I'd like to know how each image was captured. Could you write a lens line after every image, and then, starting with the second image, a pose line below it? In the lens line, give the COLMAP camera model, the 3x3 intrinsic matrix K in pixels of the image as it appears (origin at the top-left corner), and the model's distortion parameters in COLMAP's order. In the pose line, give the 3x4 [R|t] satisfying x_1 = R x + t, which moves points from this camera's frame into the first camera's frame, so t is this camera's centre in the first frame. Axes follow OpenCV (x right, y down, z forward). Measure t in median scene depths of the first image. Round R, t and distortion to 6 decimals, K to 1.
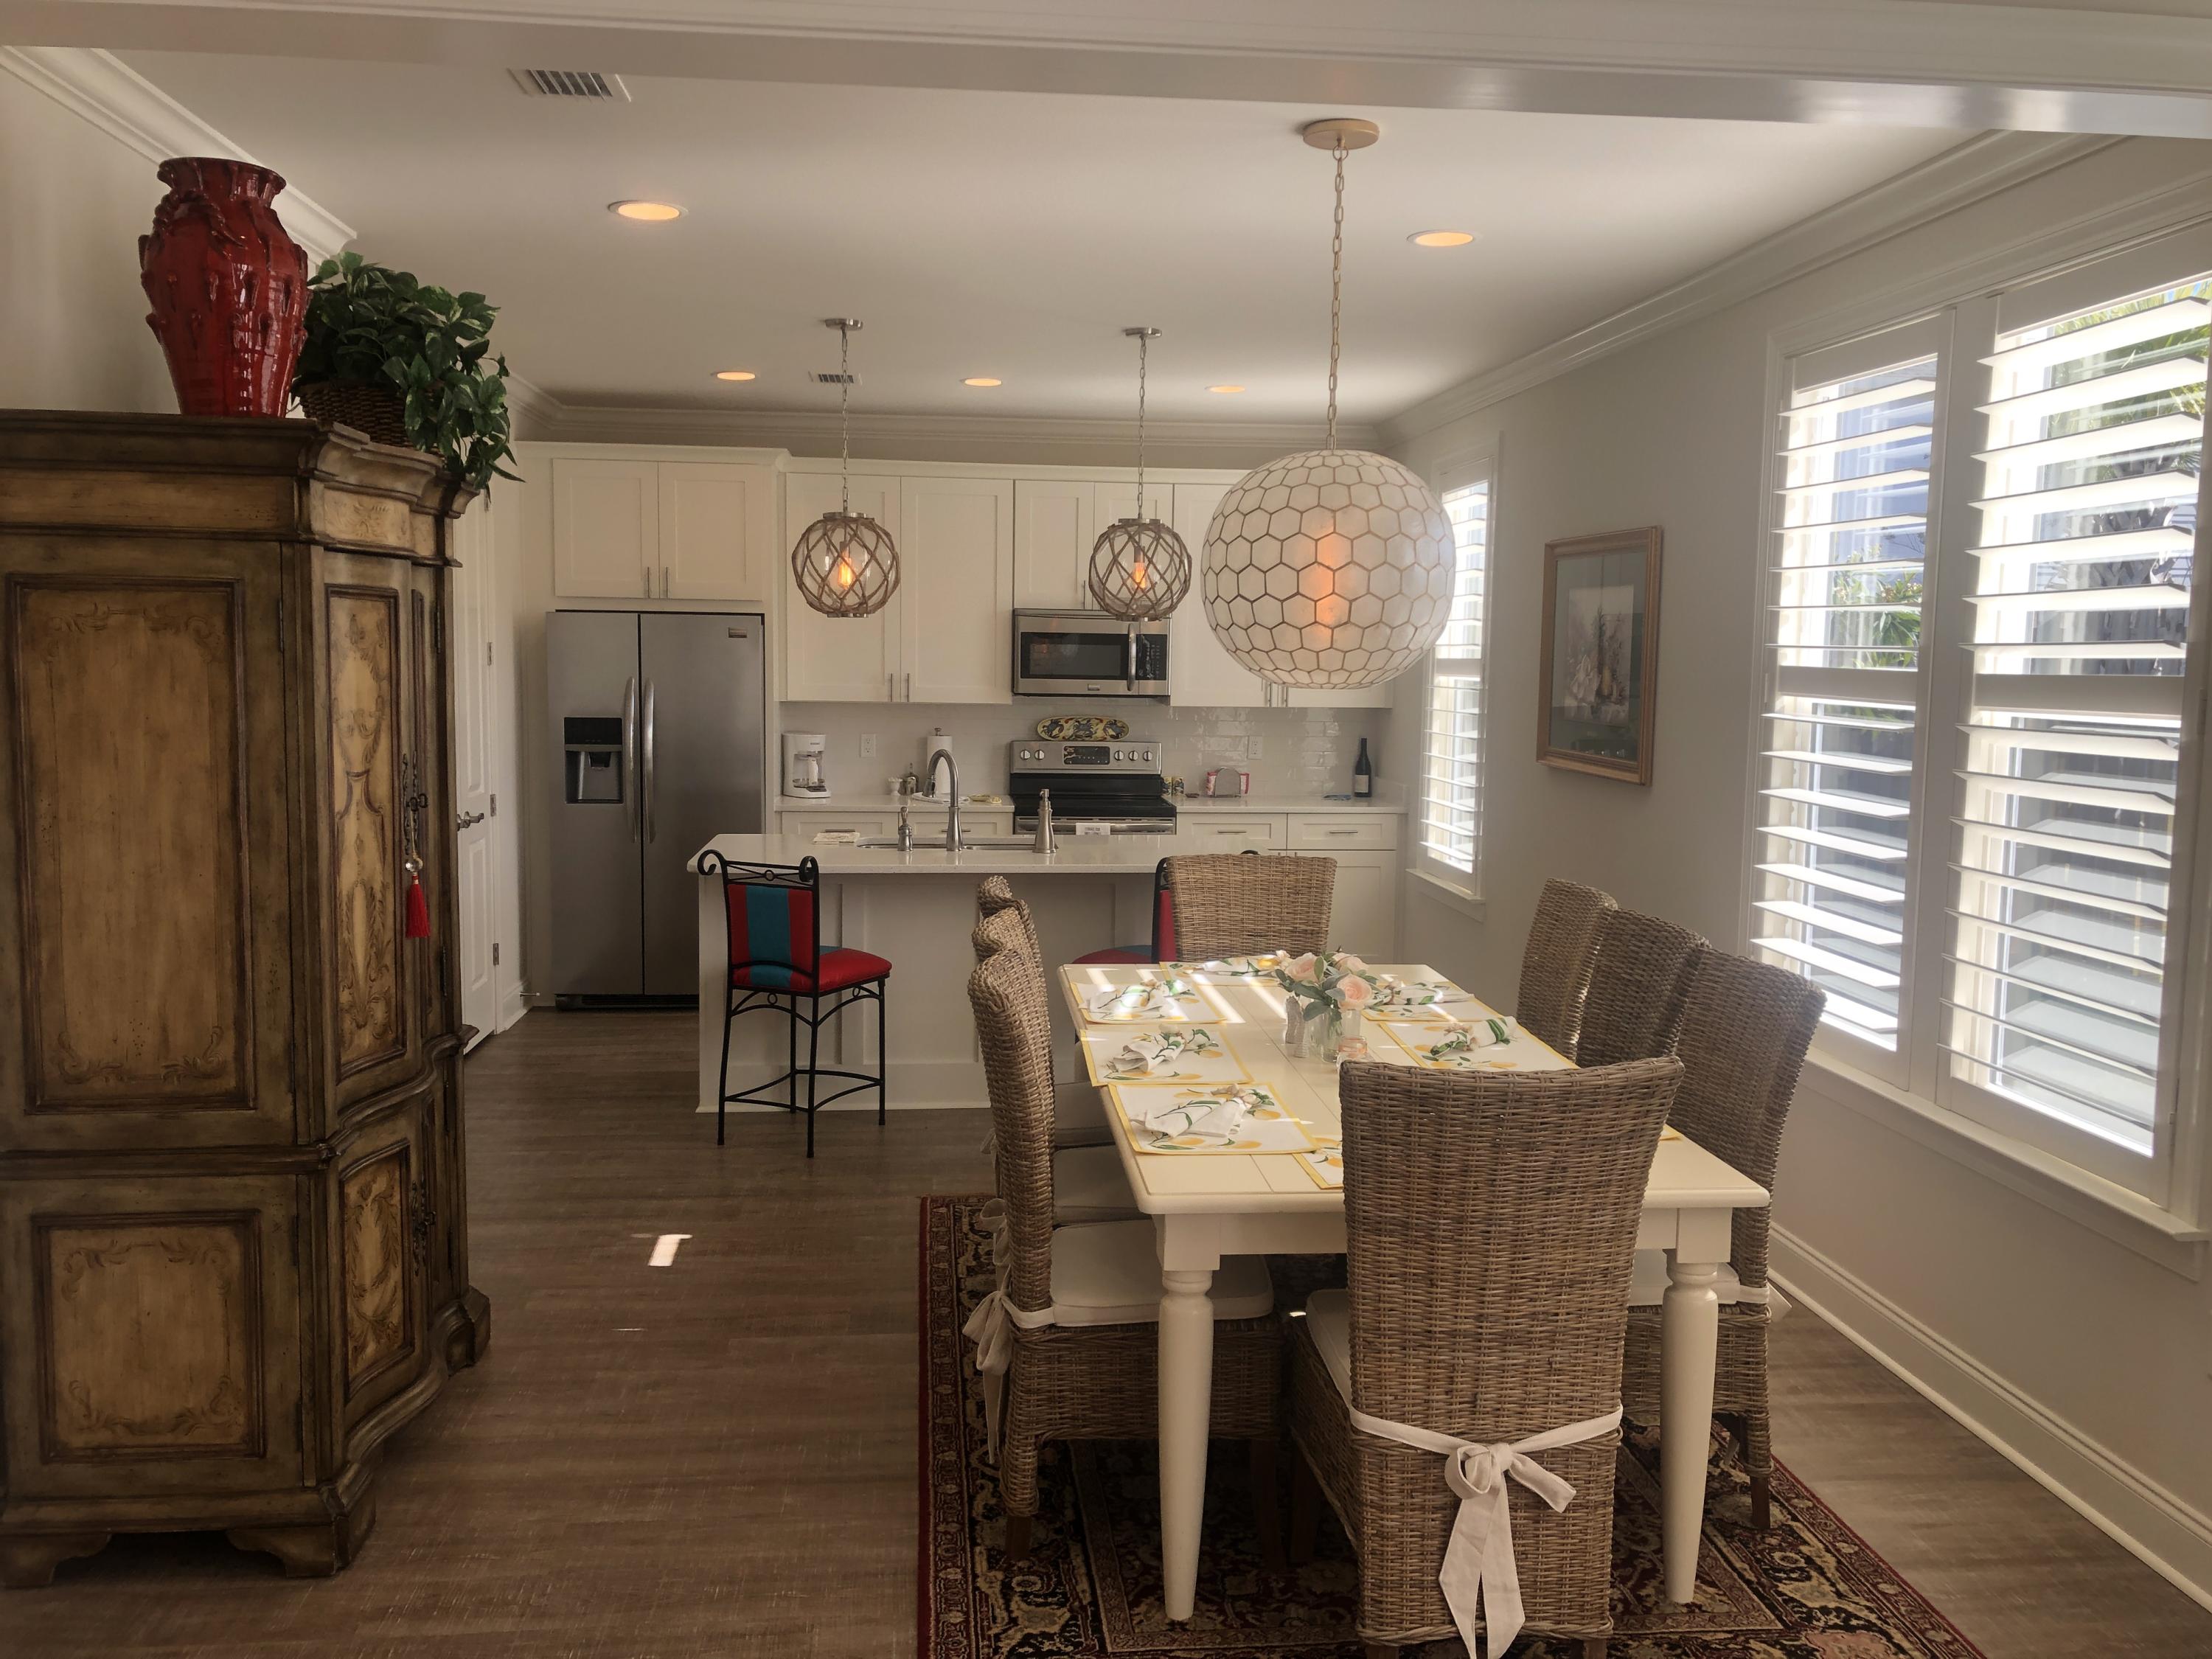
lens RADIAL K [[1788.5, 0, 1136.7], [0, 1788.5, 854.8], [0, 0, 1]] dist [0.067635, -0.073408]
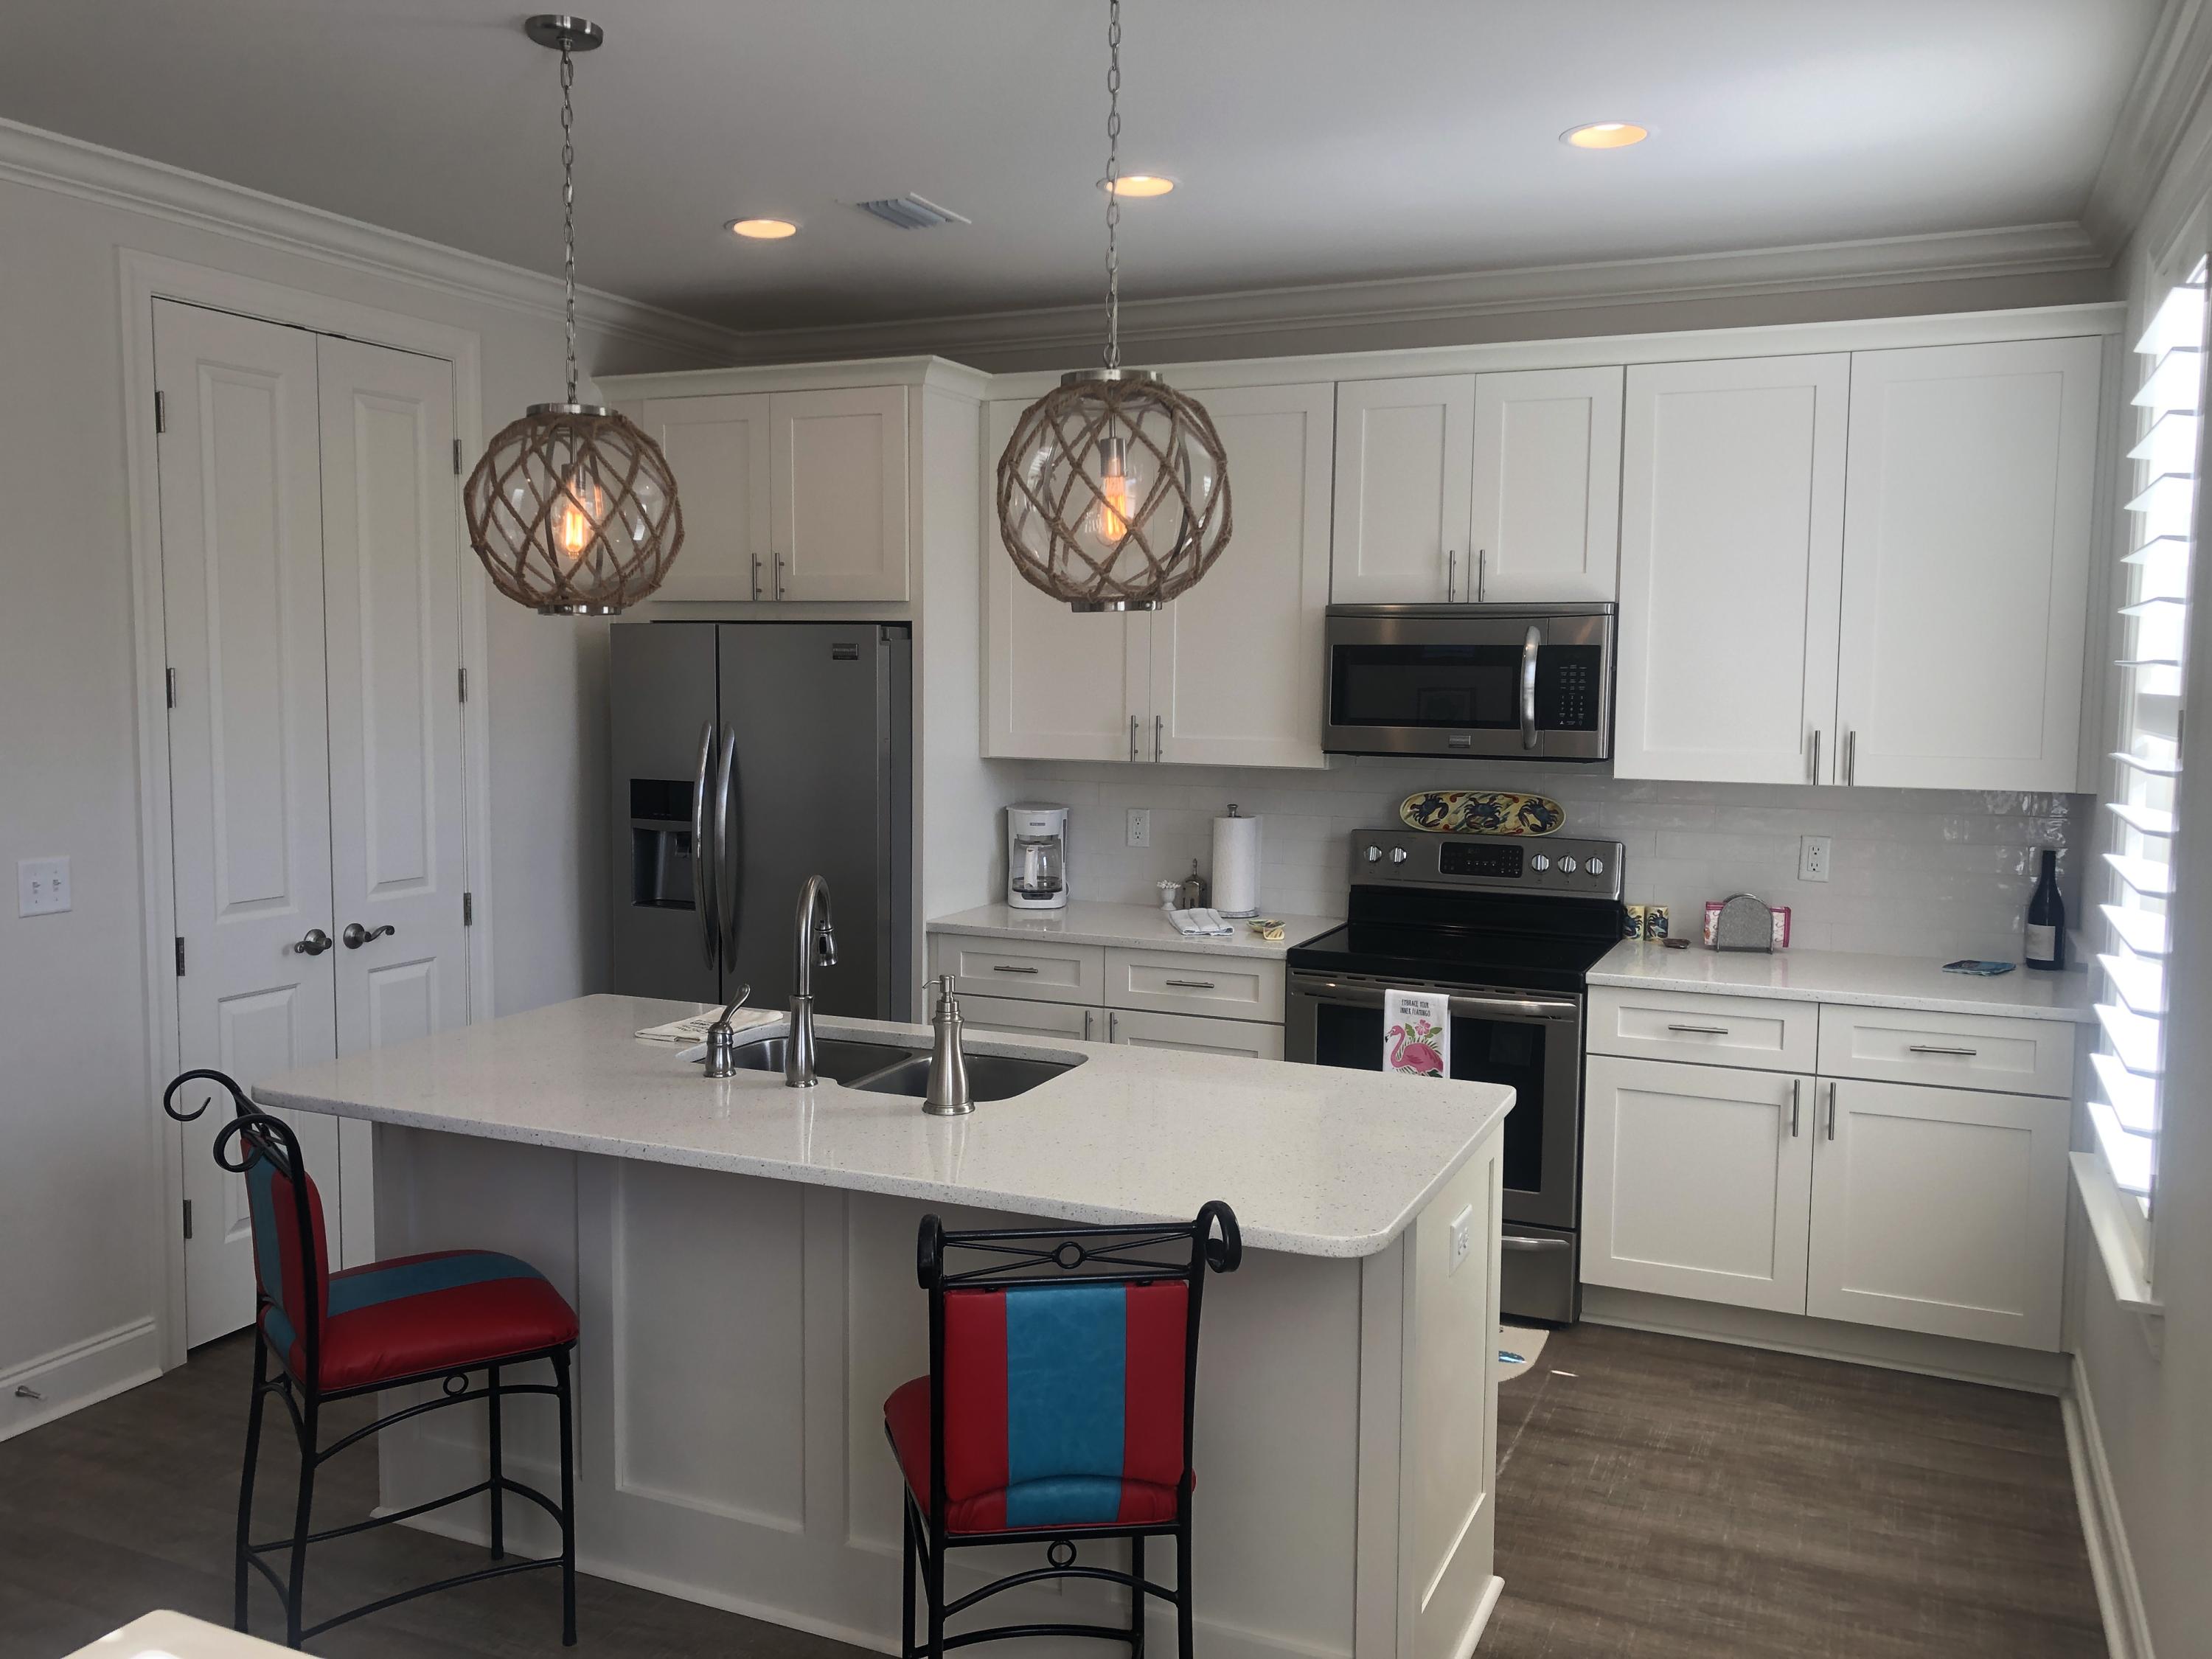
lens RADIAL K [[1788.5, 0, 1124.8], [0, 1788.5, 809.2], [0, 0, 1]] dist [0.067635, -0.073408]
pose [[0.865308, 0.033359, -0.500129, 0.165624], [-0.053549, 0.998225, -0.026067, -0.053026], [0.498371, 0.049337, 0.865559, 0.470623]]
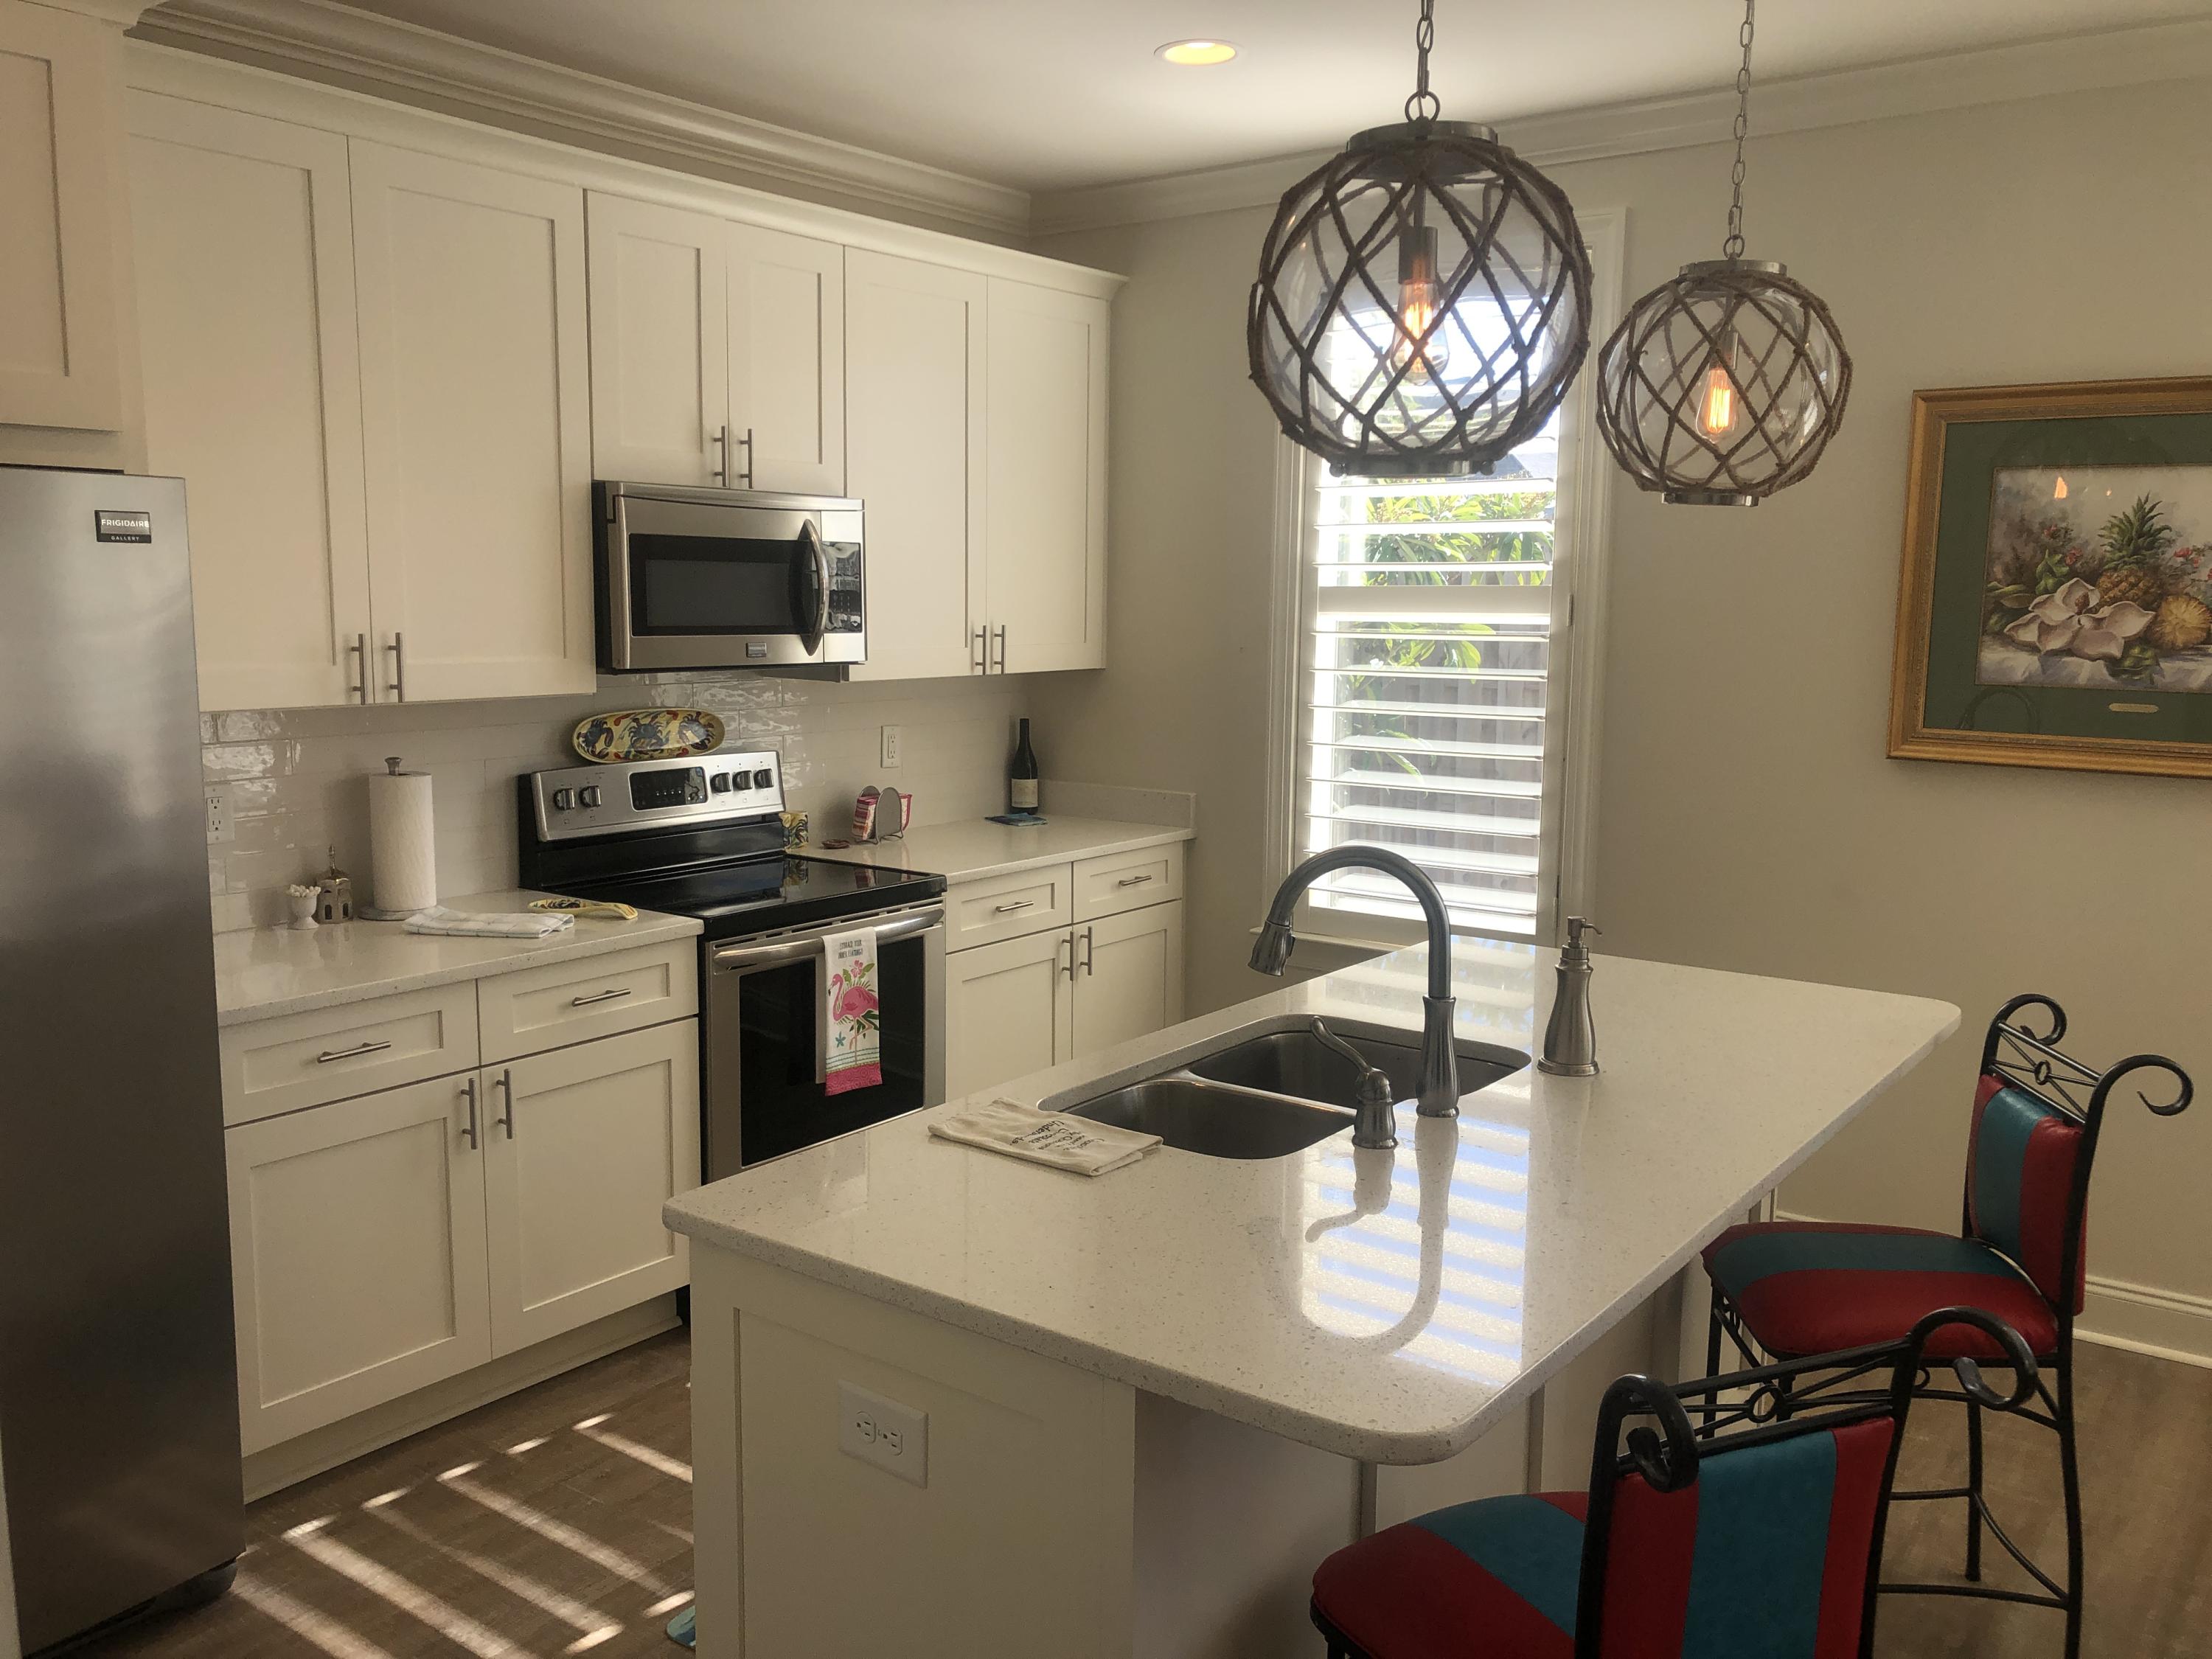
lens RADIAL K [[1788.5, 0, 1088.3], [0, 1788.5, 830.7], [0, 0, 1]] dist [0.067635, -0.073408]
pose [[0.684387, -0.108526, 0.720997, -0.319929], [0.084891, 0.993996, 0.069037, -0.071389], [-0.724160, 0.013958, 0.689491, 0.603045]]
